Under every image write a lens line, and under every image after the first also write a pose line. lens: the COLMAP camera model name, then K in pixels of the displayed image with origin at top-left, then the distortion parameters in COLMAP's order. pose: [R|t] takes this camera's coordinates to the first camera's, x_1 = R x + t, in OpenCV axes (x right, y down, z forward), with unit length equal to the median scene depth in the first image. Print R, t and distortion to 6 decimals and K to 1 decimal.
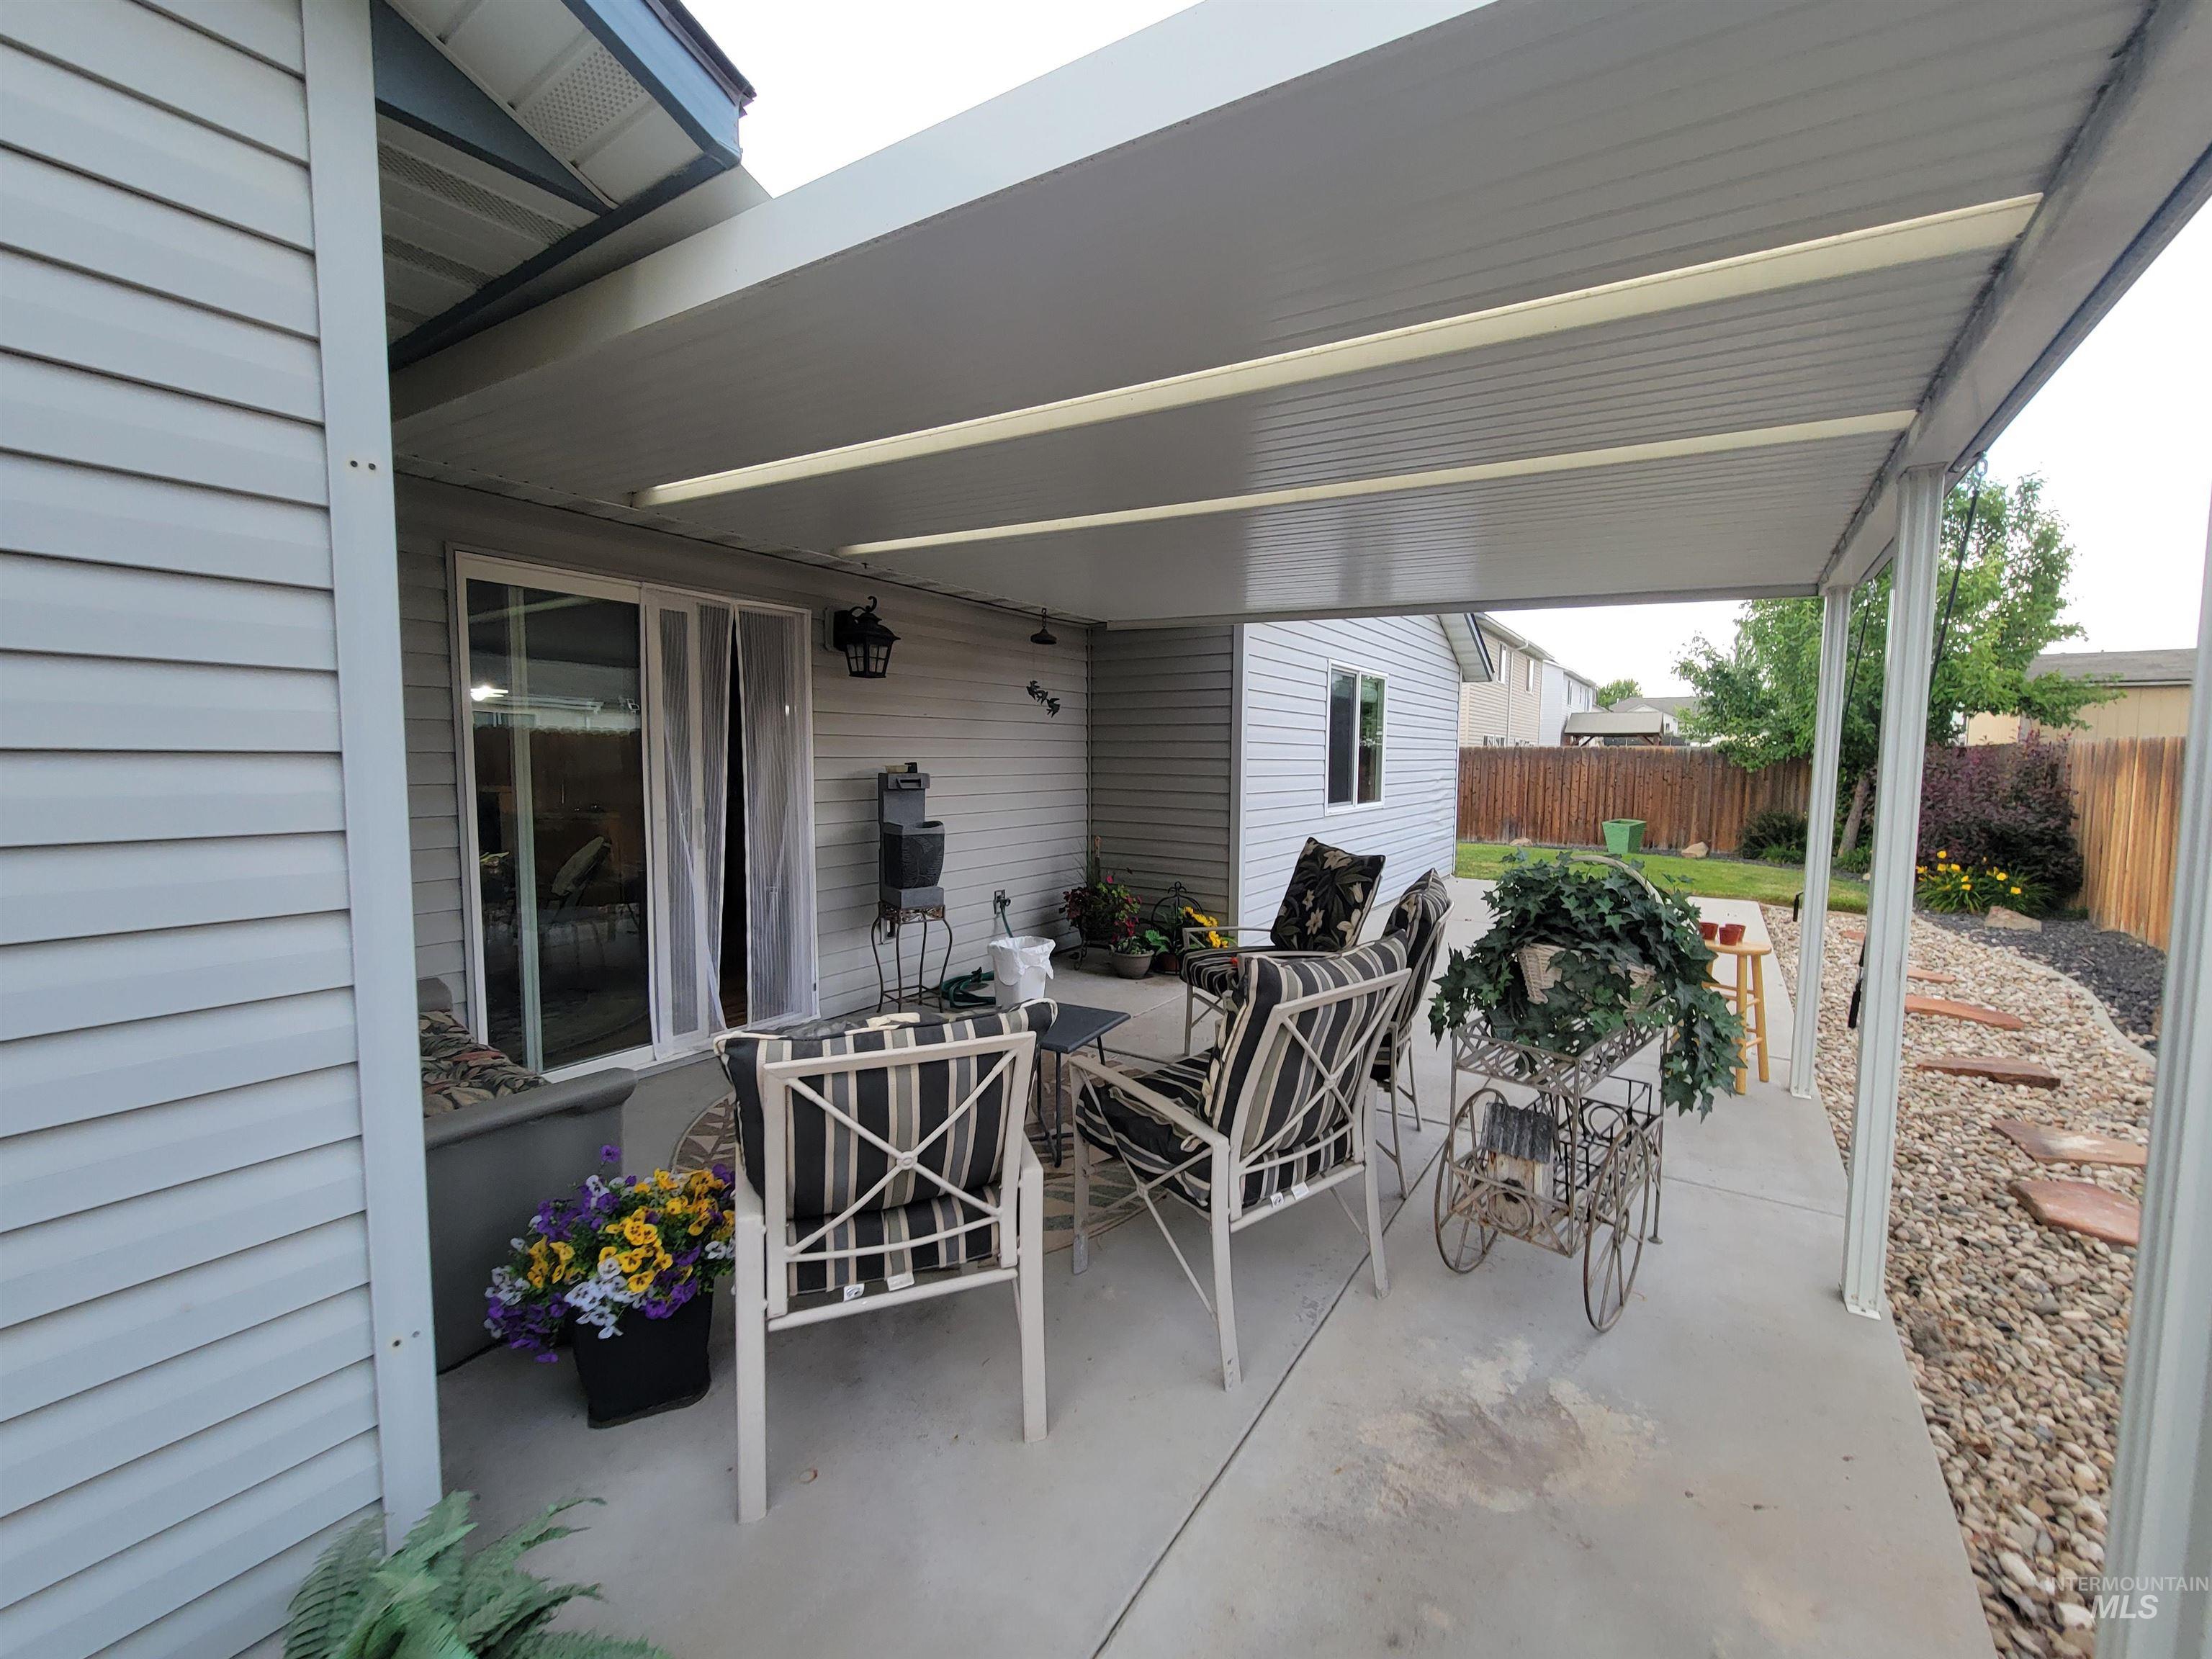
lens RADIAL K [[901.6, 0, 1101.9], [0, 901.6, 820.1], [0, 0, 1]] dist [0.003720, 0.000546]
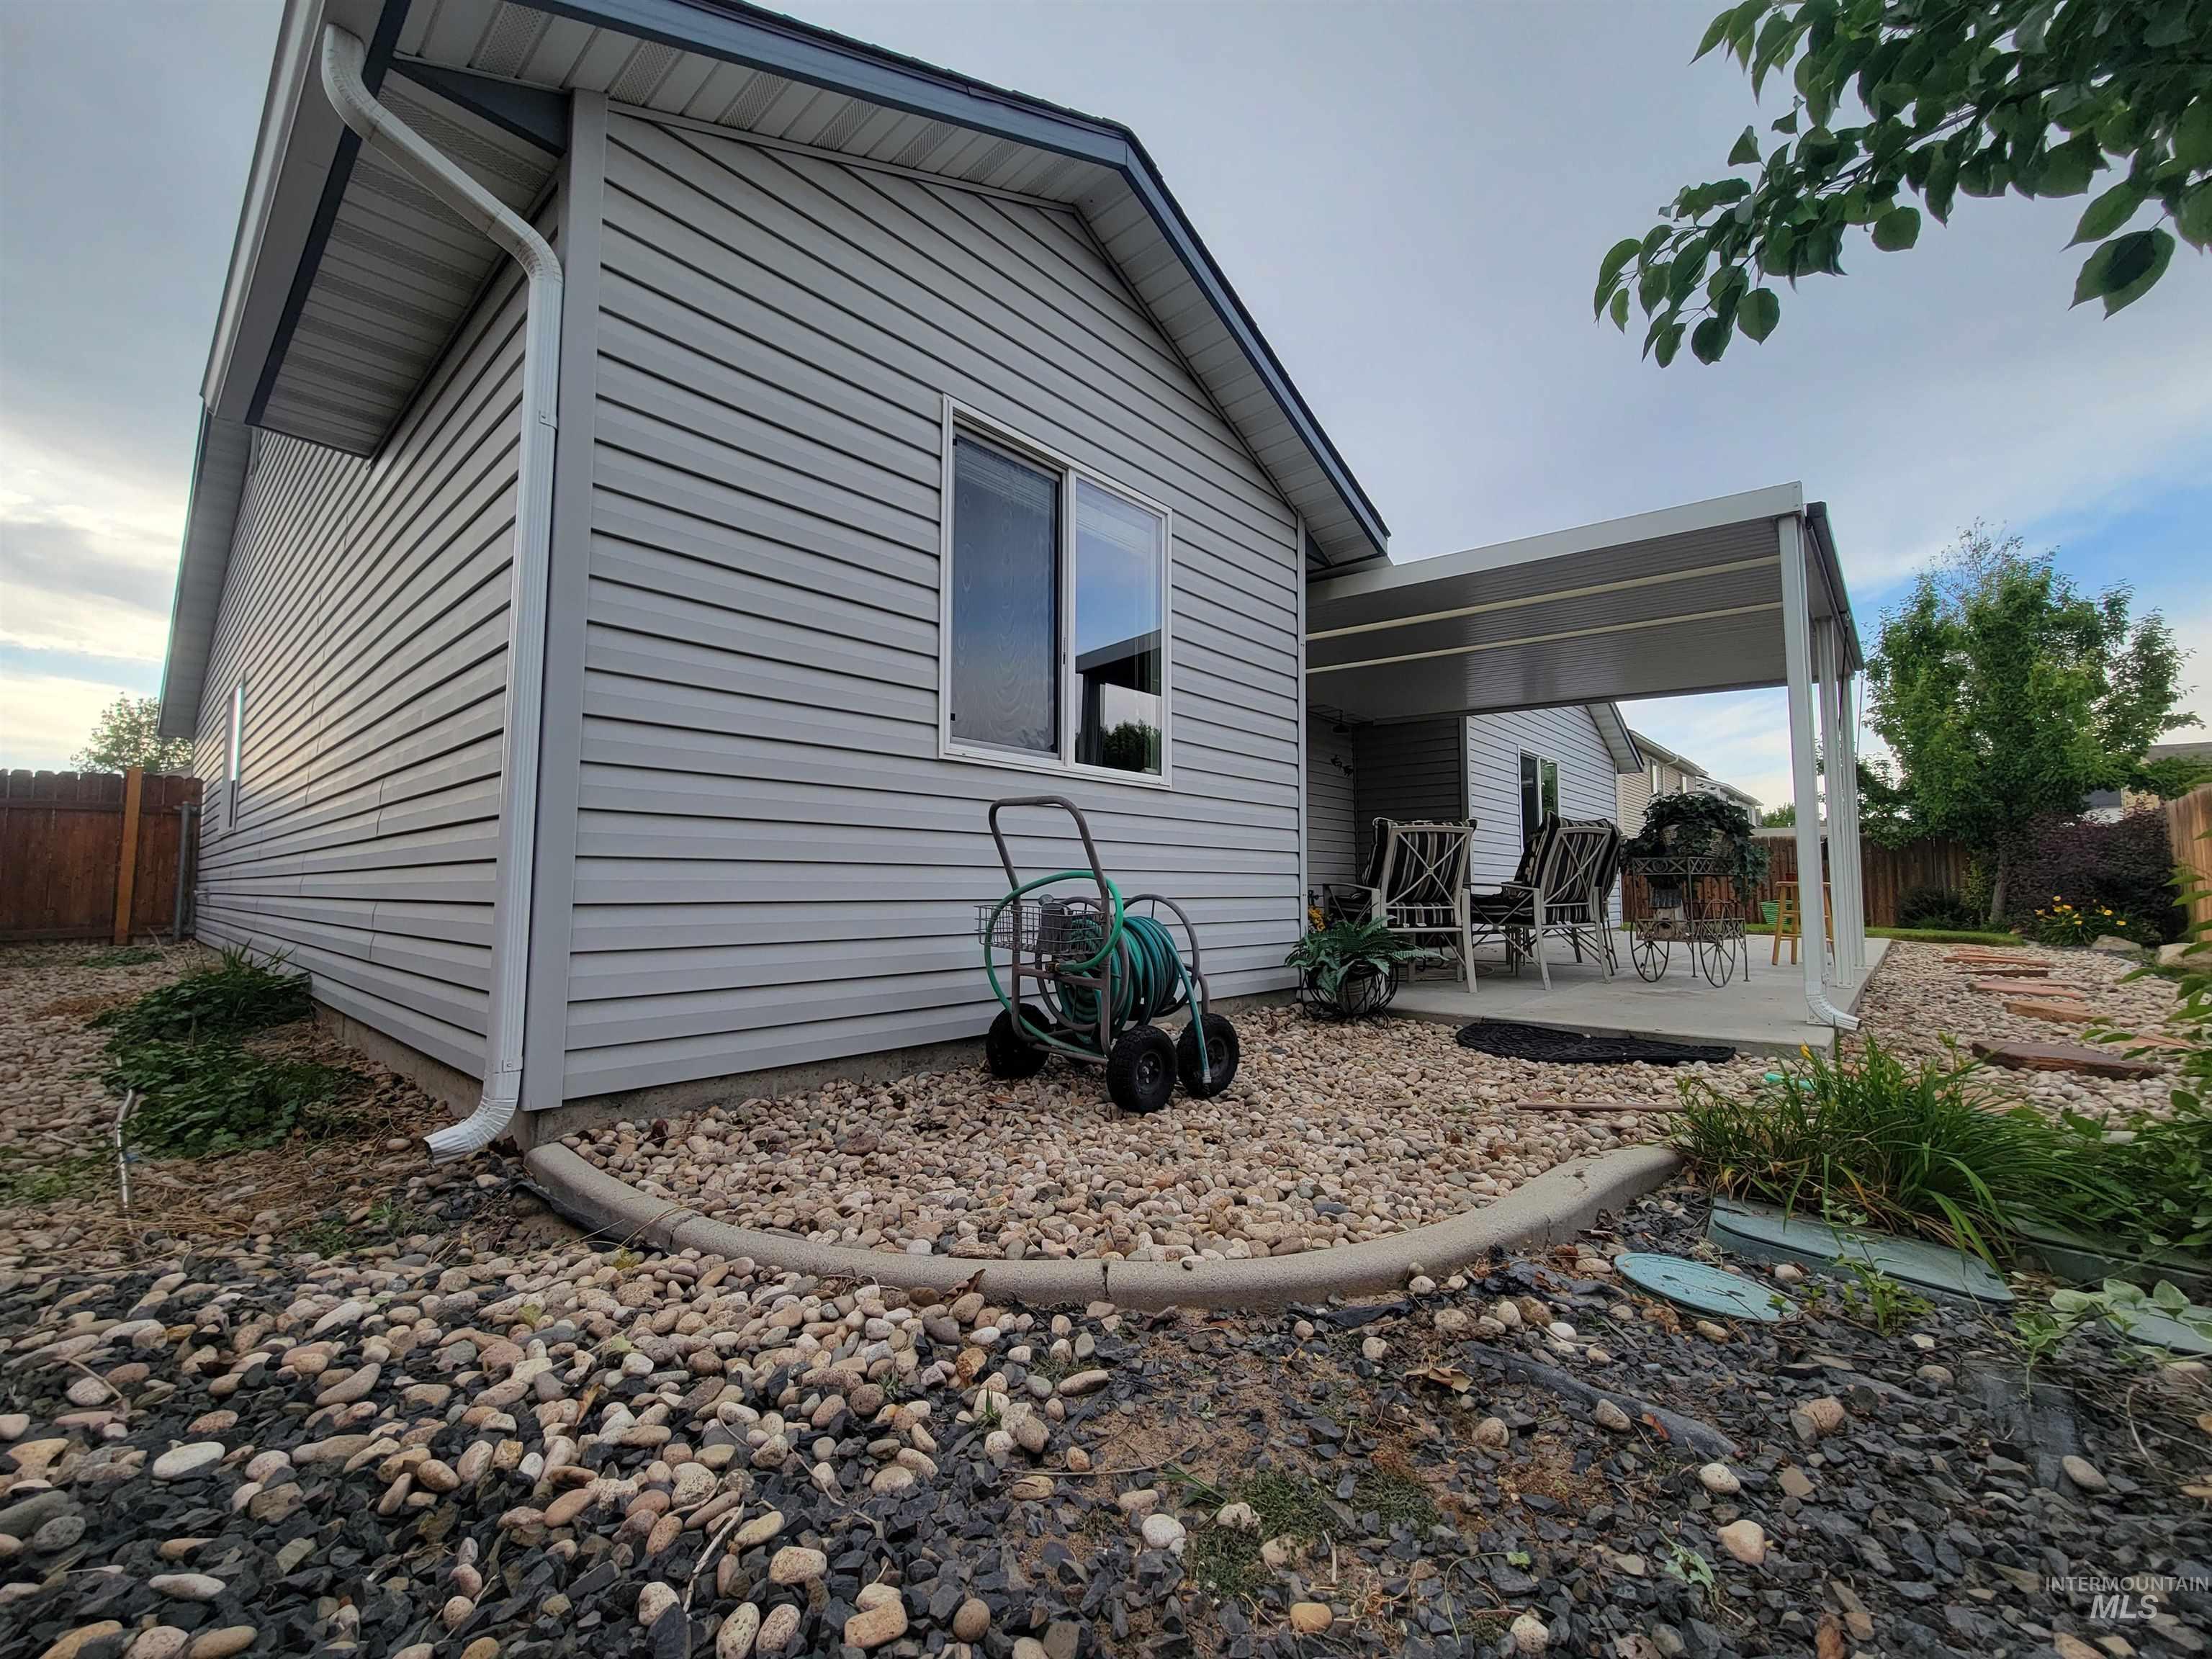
lens RADIAL K [[901.6, 0, 1110.6], [0, 901.6, 812.9], [0, 0, 1]] dist [0.003720, 0.000546]
pose [[0.991215, -0.016102, -0.131278, -0.687777], [-0.004745, 0.987593, -0.156964, 0.533264], [0.132176, 0.156208, 0.978840, -1.591447]]
